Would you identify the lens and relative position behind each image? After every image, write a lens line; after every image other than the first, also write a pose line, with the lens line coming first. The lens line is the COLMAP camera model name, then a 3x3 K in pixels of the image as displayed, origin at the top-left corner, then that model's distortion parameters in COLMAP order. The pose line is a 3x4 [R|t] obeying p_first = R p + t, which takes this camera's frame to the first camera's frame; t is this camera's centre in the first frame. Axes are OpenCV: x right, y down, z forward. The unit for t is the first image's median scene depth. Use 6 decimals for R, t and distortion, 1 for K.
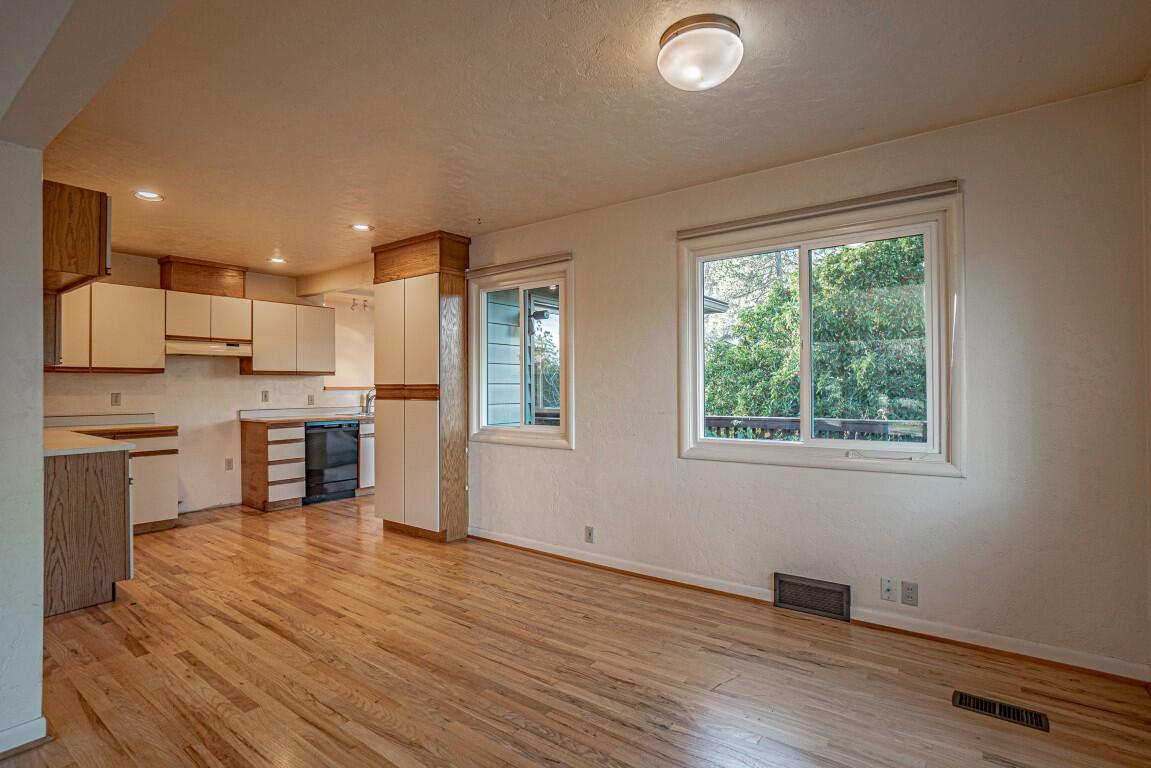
lens RADIAL K [[553.4, 0, 572.7], [0, 553.4, 385.4], [0, 0, 1]] dist [-0.043891, 0.006764]
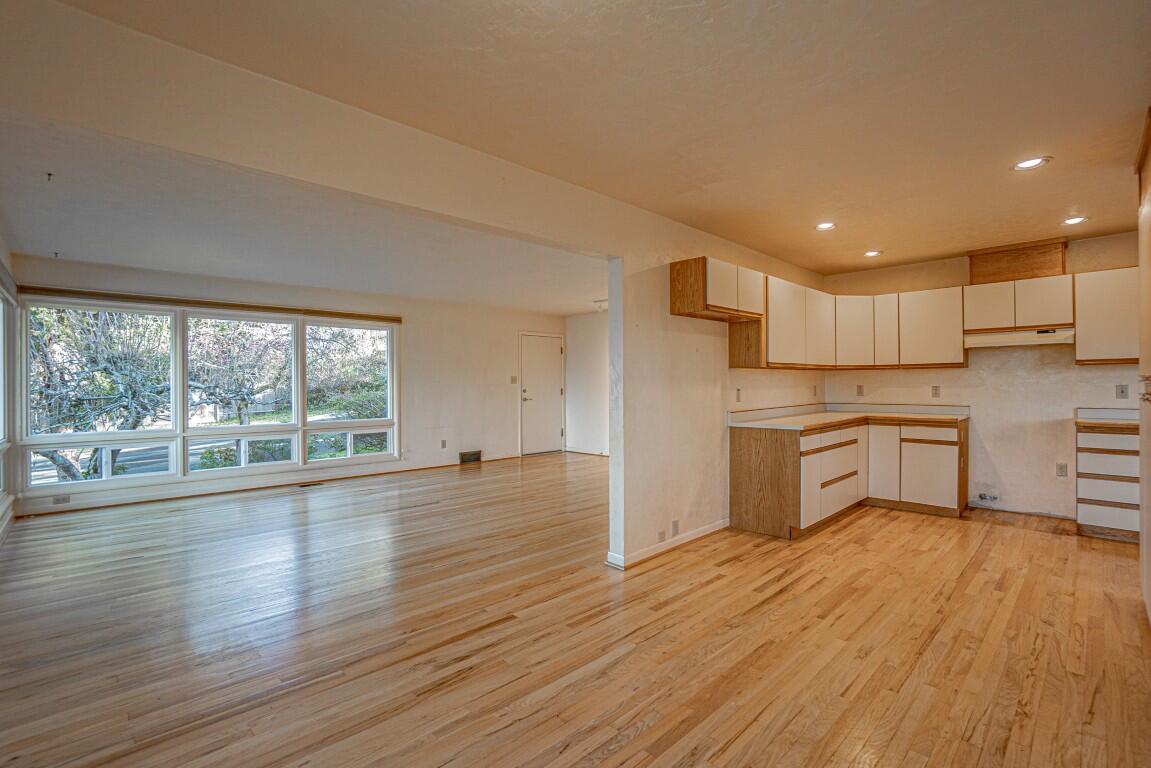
lens RADIAL K [[520.6, 0, 572.9], [0, 520.6, 386.9], [0, 0, 1]] dist [-0.031956, 0.006329]
pose [[-0.156317, 0.008948, -0.987666, 0.352147], [0.010880, 0.999914, 0.007337, -0.000209], [0.987647, -0.009599, -0.156401, 0.455000]]
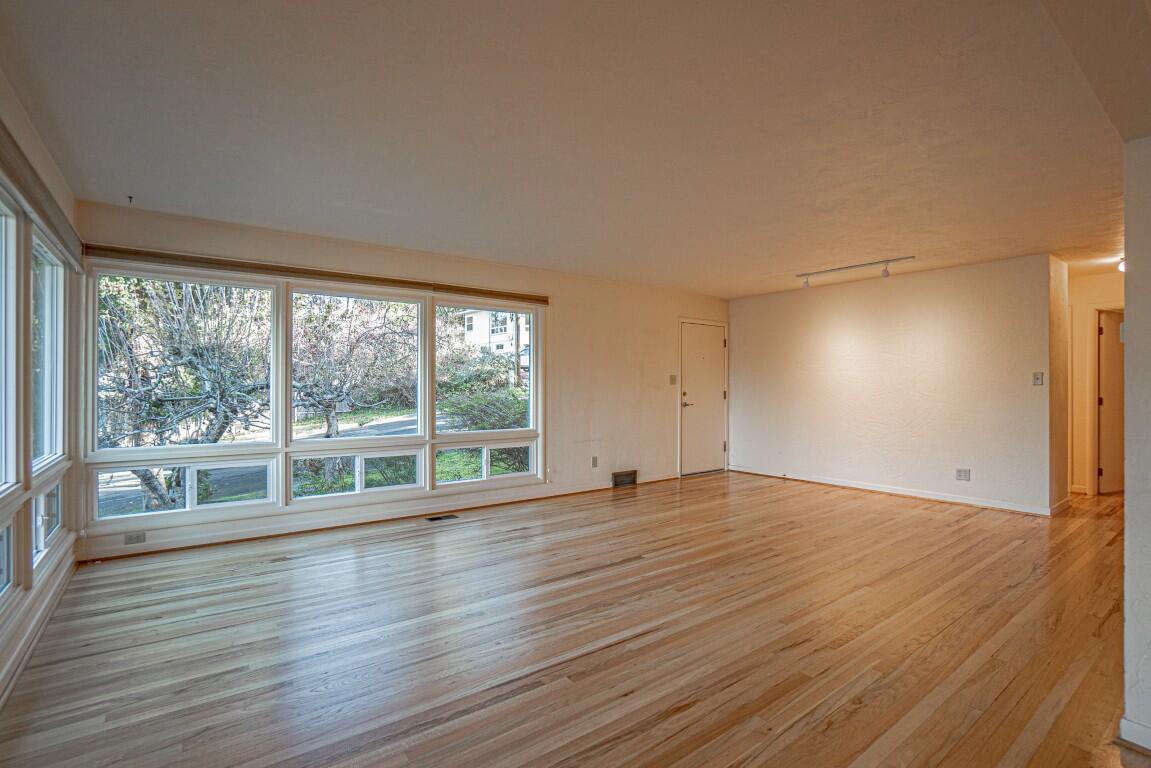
lens RADIAL K [[553.4, 0, 591.7], [0, 553.4, 385.9], [0, 0, 1]] dist [-0.043891, 0.006764]
pose [[-0.256824, 0.003407, -0.966452, 0.070500], [0.003729, 0.999990, 0.002534, -0.001039], [0.966451, -0.002953, -0.256834, 0.095508]]
